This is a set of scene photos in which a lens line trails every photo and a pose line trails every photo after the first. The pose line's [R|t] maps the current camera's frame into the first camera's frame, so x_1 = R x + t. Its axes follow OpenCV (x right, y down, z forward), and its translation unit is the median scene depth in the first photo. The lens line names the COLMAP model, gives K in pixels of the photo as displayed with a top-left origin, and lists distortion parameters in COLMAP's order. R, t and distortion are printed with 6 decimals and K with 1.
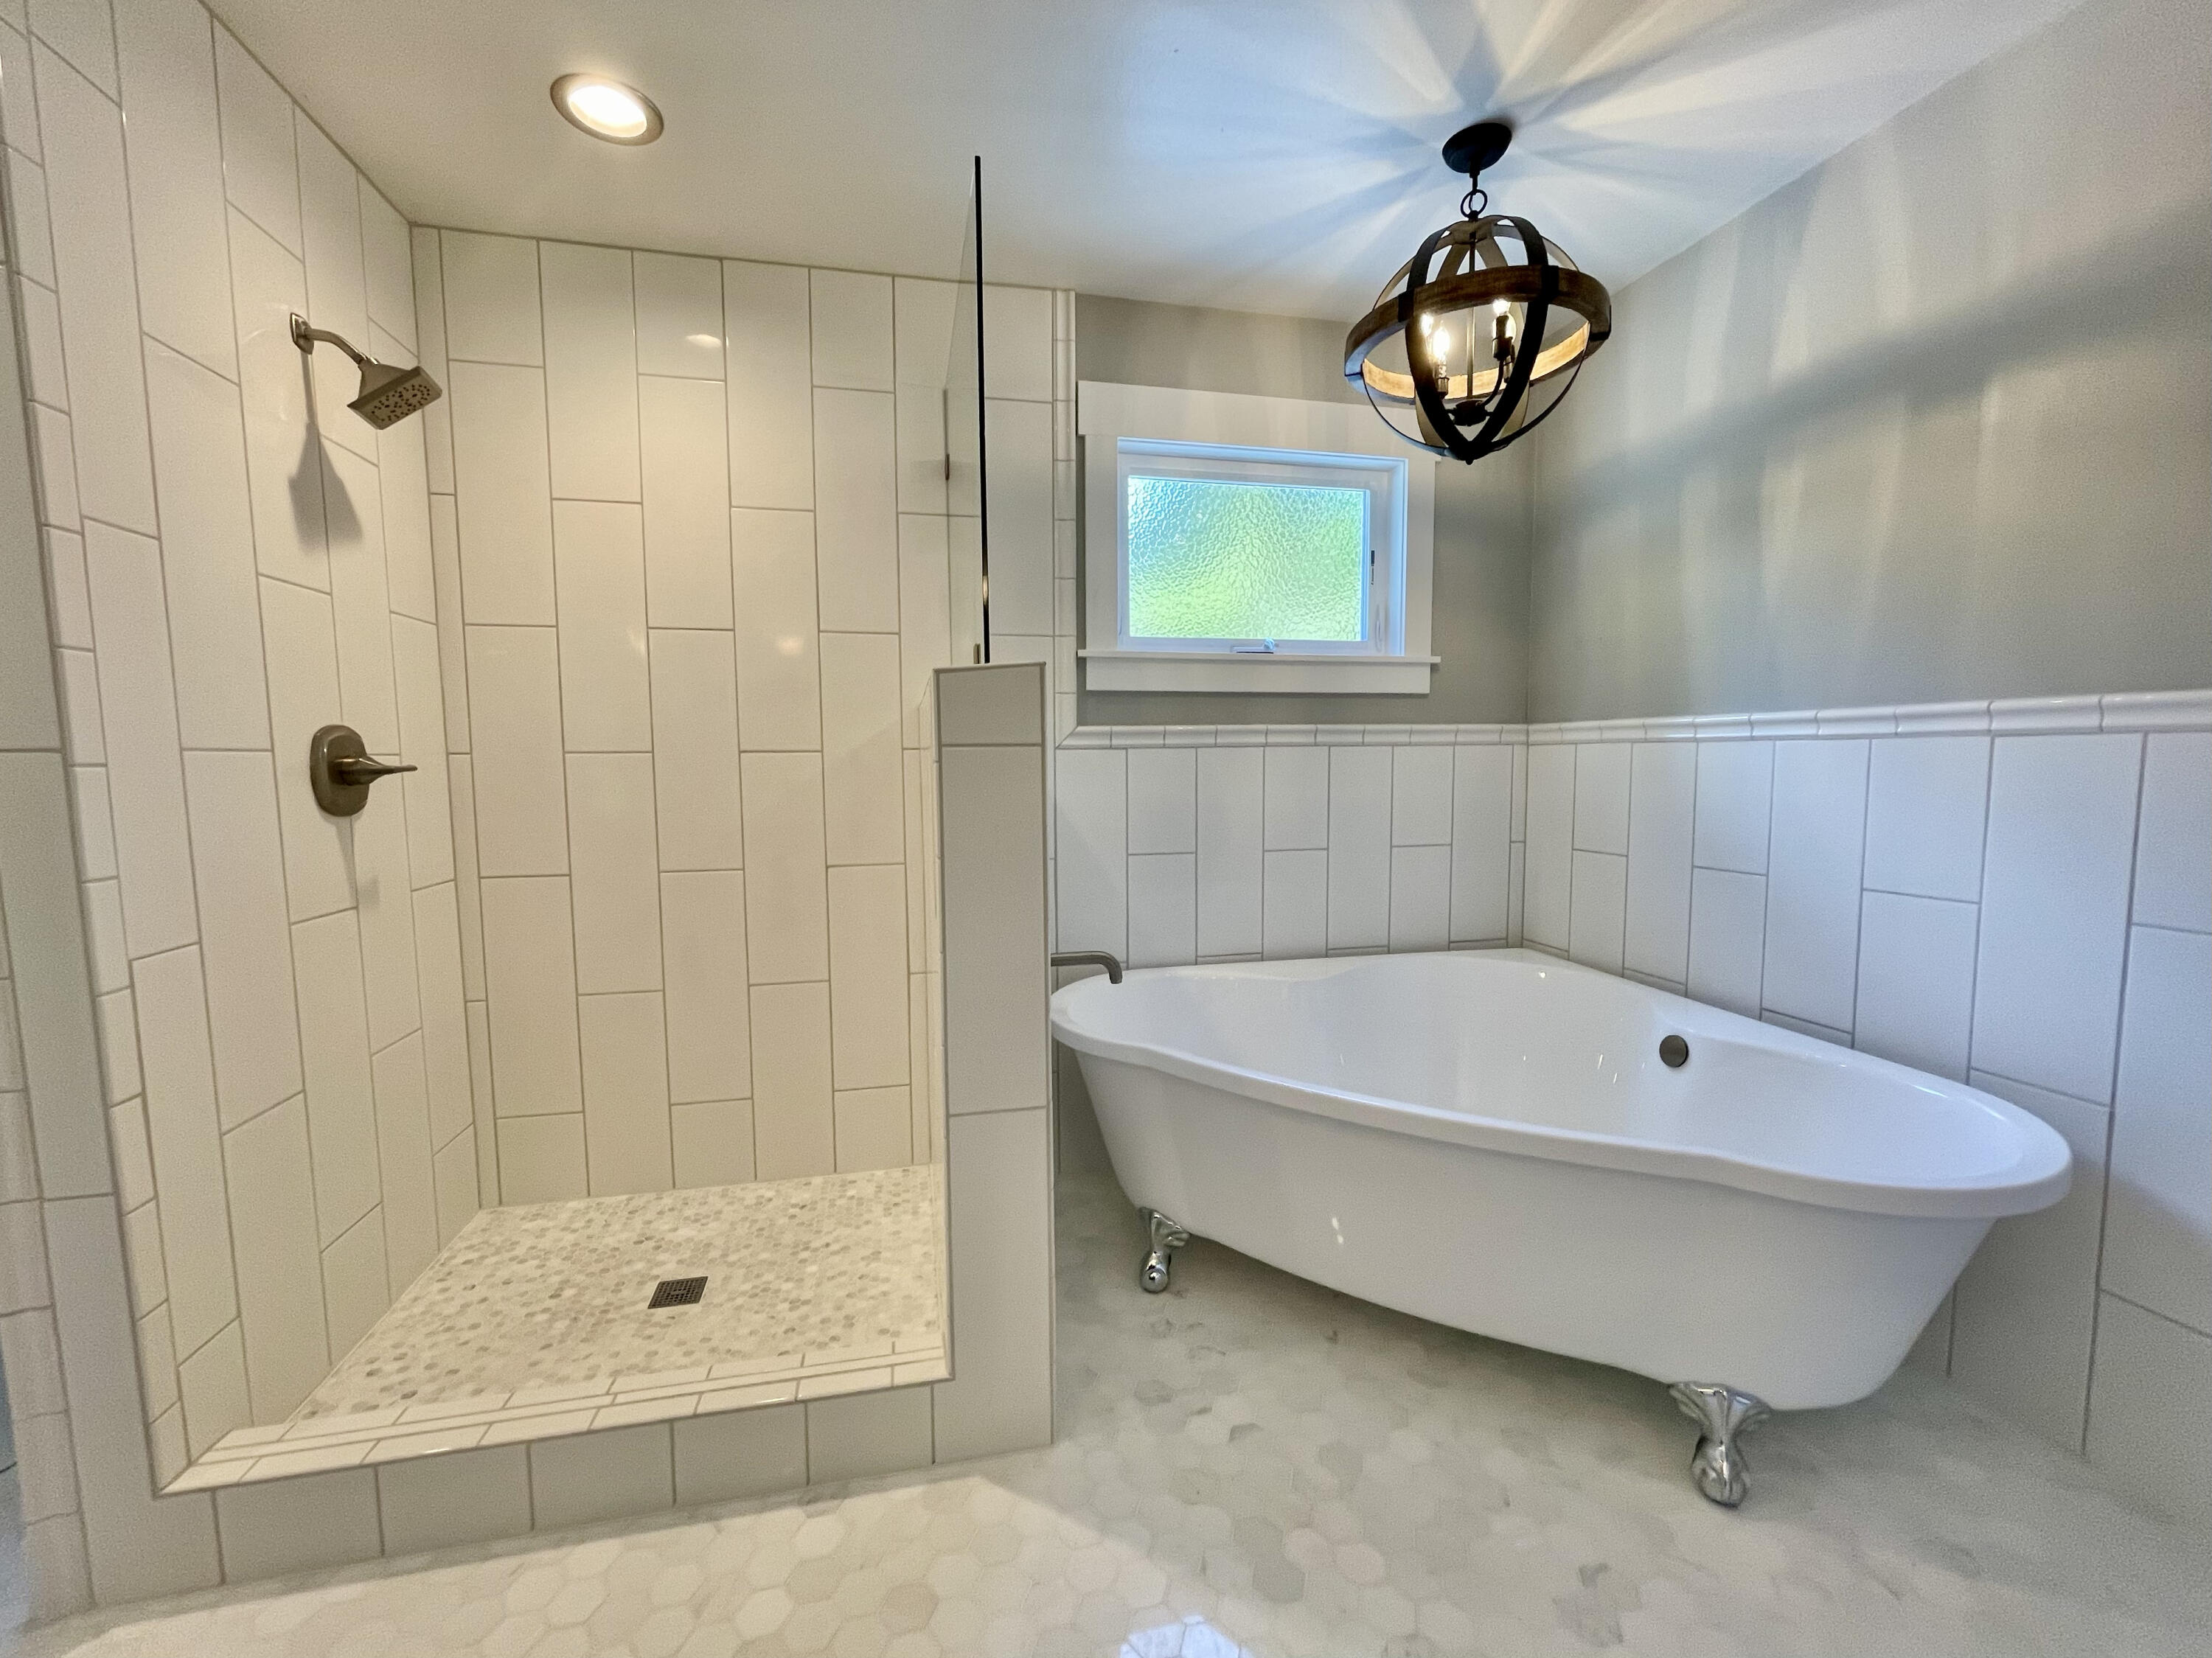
lens RADIAL K [[923.5, 0, 1085.7], [0, 923.5, 837.8], [0, 0, 1]] dist [-0.001200, 0.000306]
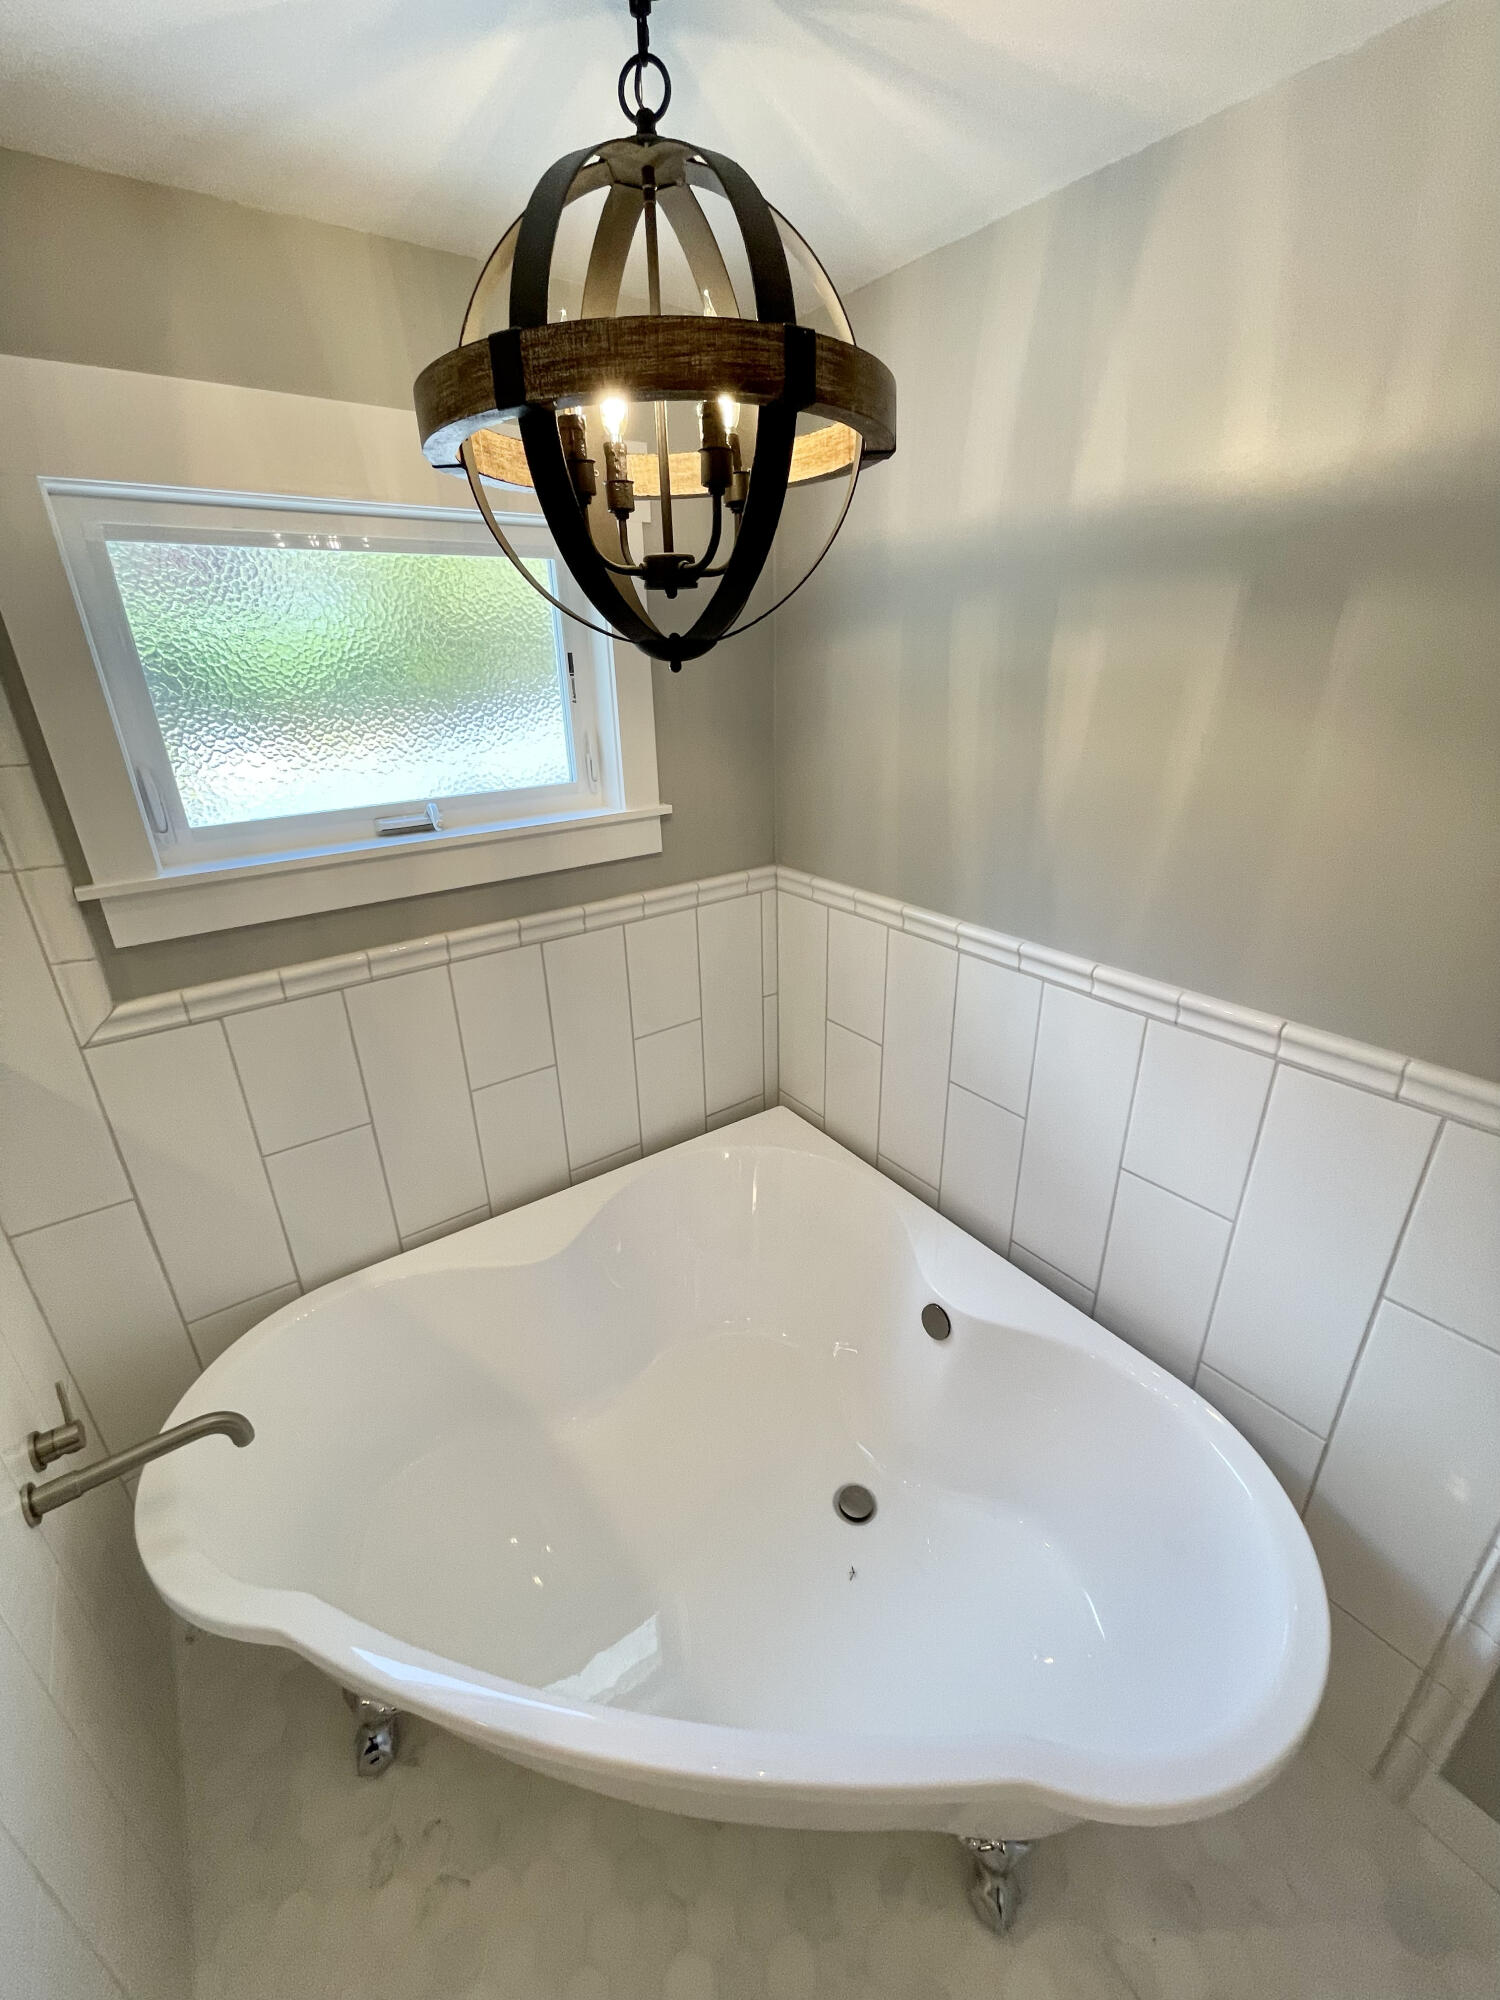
lens RADIAL K [[812.5, 0, 743.1], [0, 812.5, 988.0], [0, 0, 1]] dist [-0.000611, 0.000013]
pose [[0.914661, -0.167721, 0.367785, 0.233593], [0.047750, 0.948318, 0.313709, -0.374185], [-0.401392, -0.269376, 0.875397, 0.486085]]
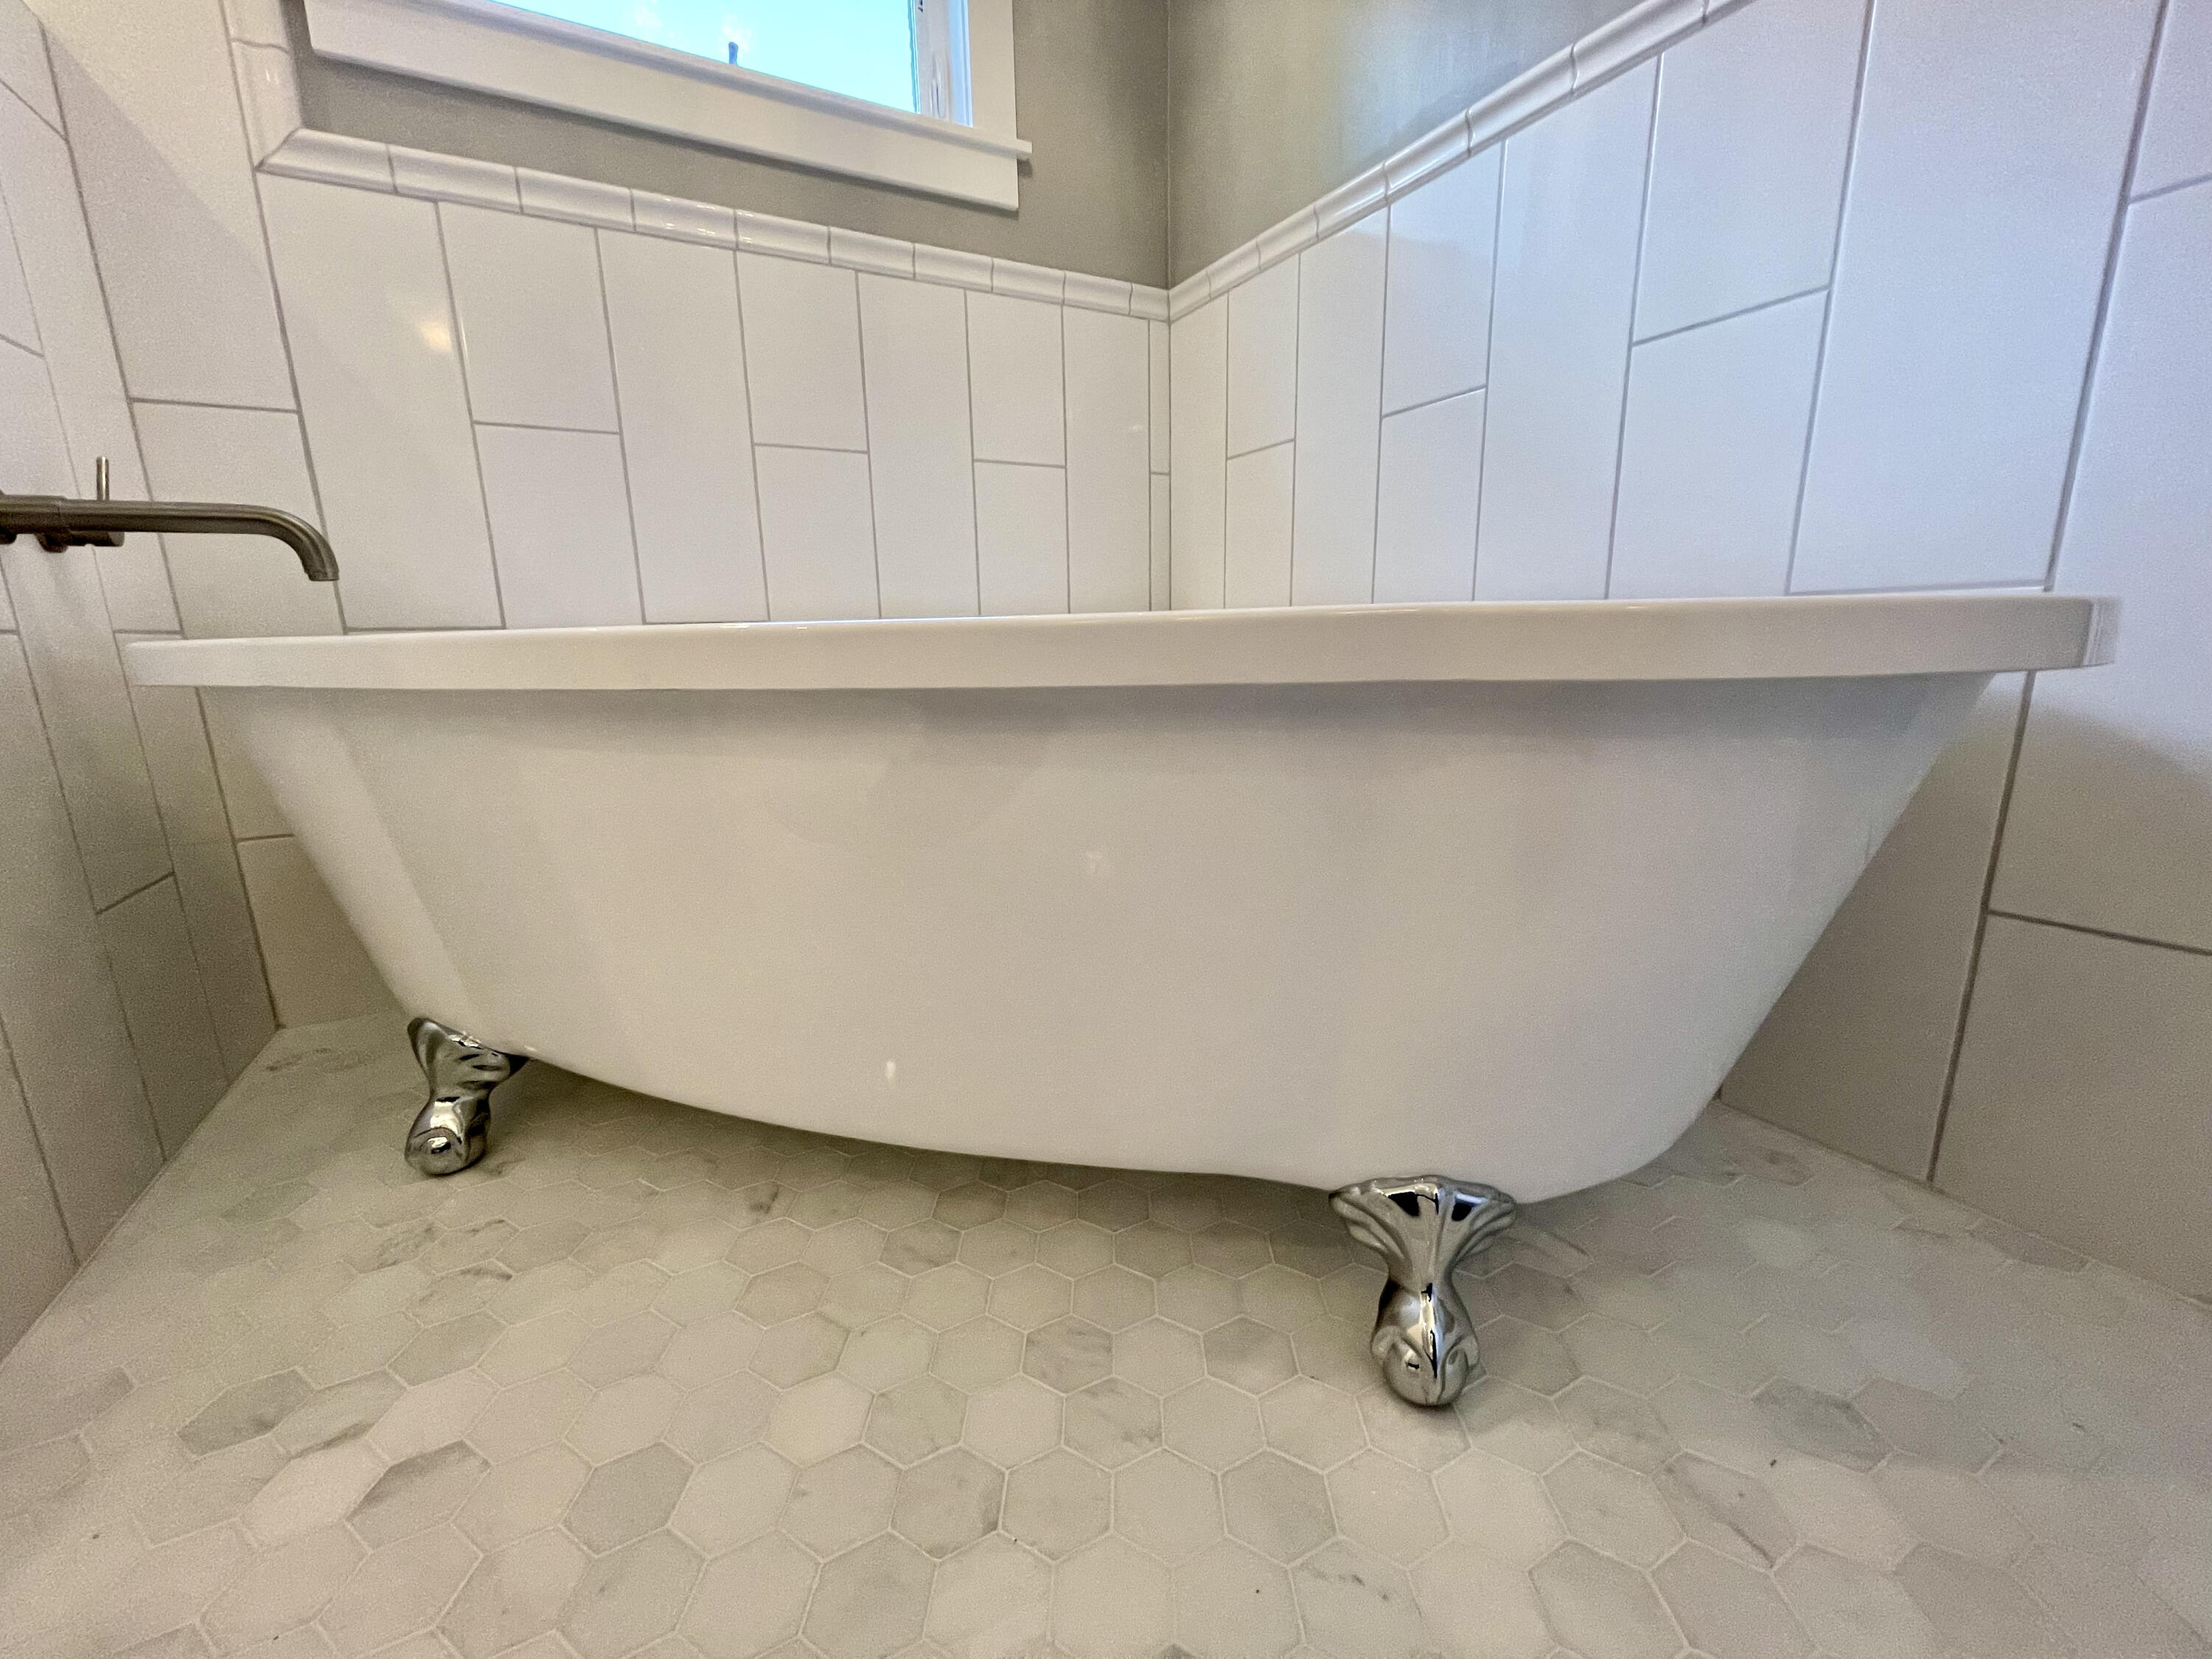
lens RADIAL K [[898.6, 0, 1094.5], [0, 898.6, 843.1], [0, 0, 1]] dist [-0.000611, 0.000013]
pose [[0.959834, -0.070692, 0.271518, 0.322220], [0.033807, 0.989827, 0.138203, 0.277903], [-0.278526, -0.123472, 0.952459, 0.493493]]
